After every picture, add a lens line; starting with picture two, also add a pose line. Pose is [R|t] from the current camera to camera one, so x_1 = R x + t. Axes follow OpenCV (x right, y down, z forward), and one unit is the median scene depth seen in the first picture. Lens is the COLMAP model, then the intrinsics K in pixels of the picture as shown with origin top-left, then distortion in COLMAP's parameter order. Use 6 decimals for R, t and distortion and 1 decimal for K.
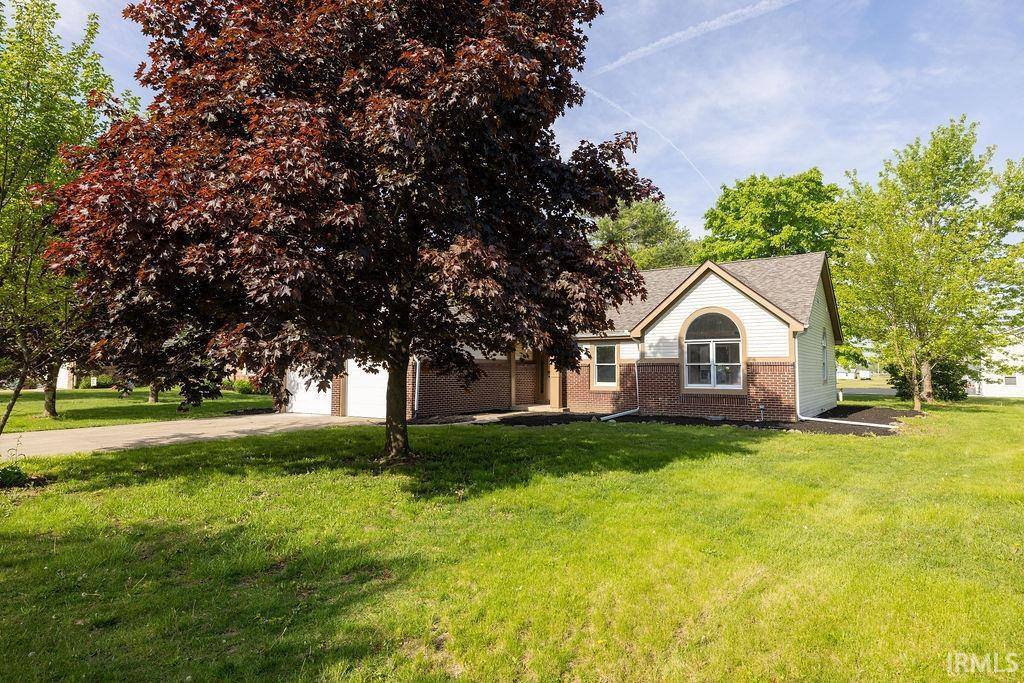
lens RADIAL K [[572.0, 0, 512.0], [0, 572.0, 341.5], [0, 0, 1]] dist [0.006459, 0.000739]
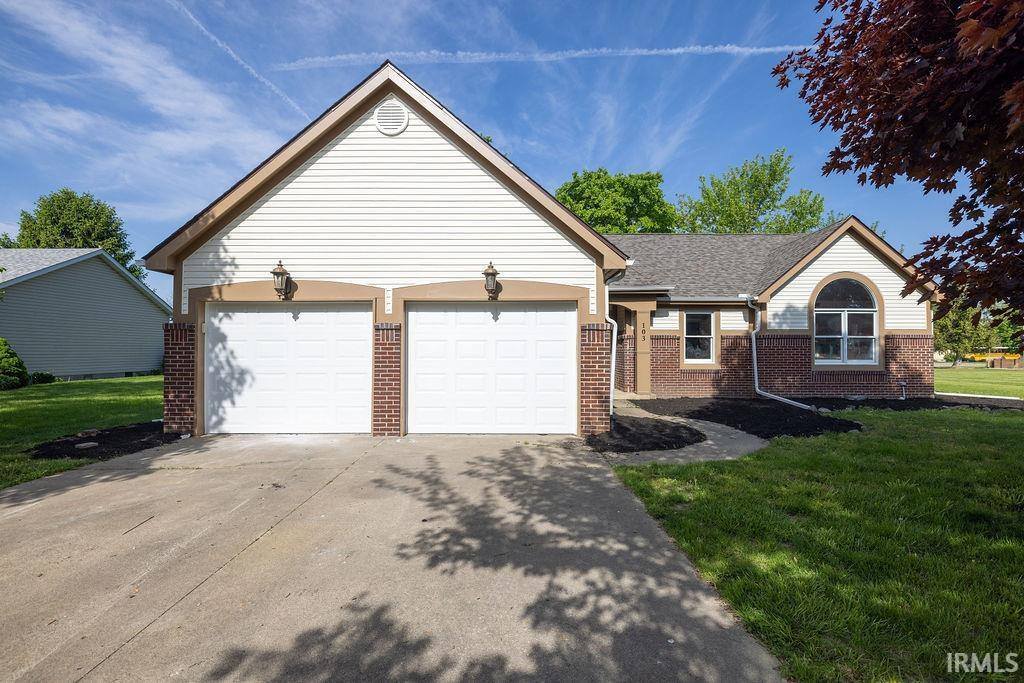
lens RADIAL K [[483.6, 0, 496.0], [0, 483.6, 338.9], [0, 0, 1]] dist [0.000943, 0.000133]
pose [[0.832458, 0.012307, 0.553951, -0.478370], [-0.029825, 0.999299, 0.022618, 0.039533], [-0.553284, -0.035350, 0.832242, 0.636783]]
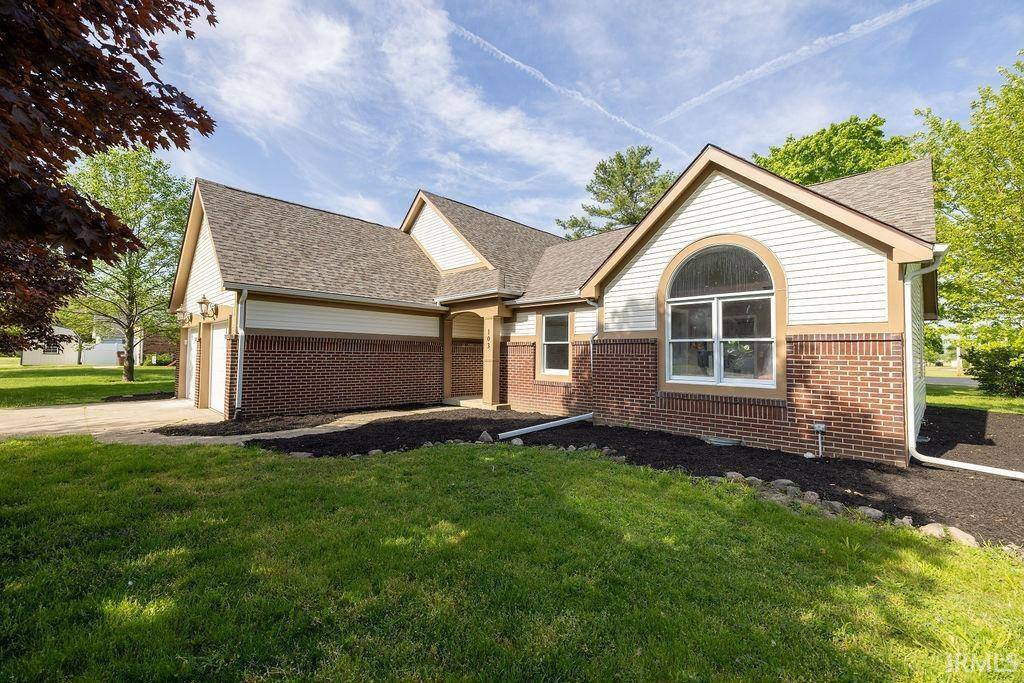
lens RADIAL K [[423.5, 0, 512.0], [0, 423.5, 341.5], [0, 0, 1]] dist [-0.000516, -0.000272]
pose [[0.982625, 0.003212, -0.185576, 0.220187], [0.000238, 0.999828, 0.018561, 0.031297], [0.185603, -0.018283, 0.982455, 0.535024]]
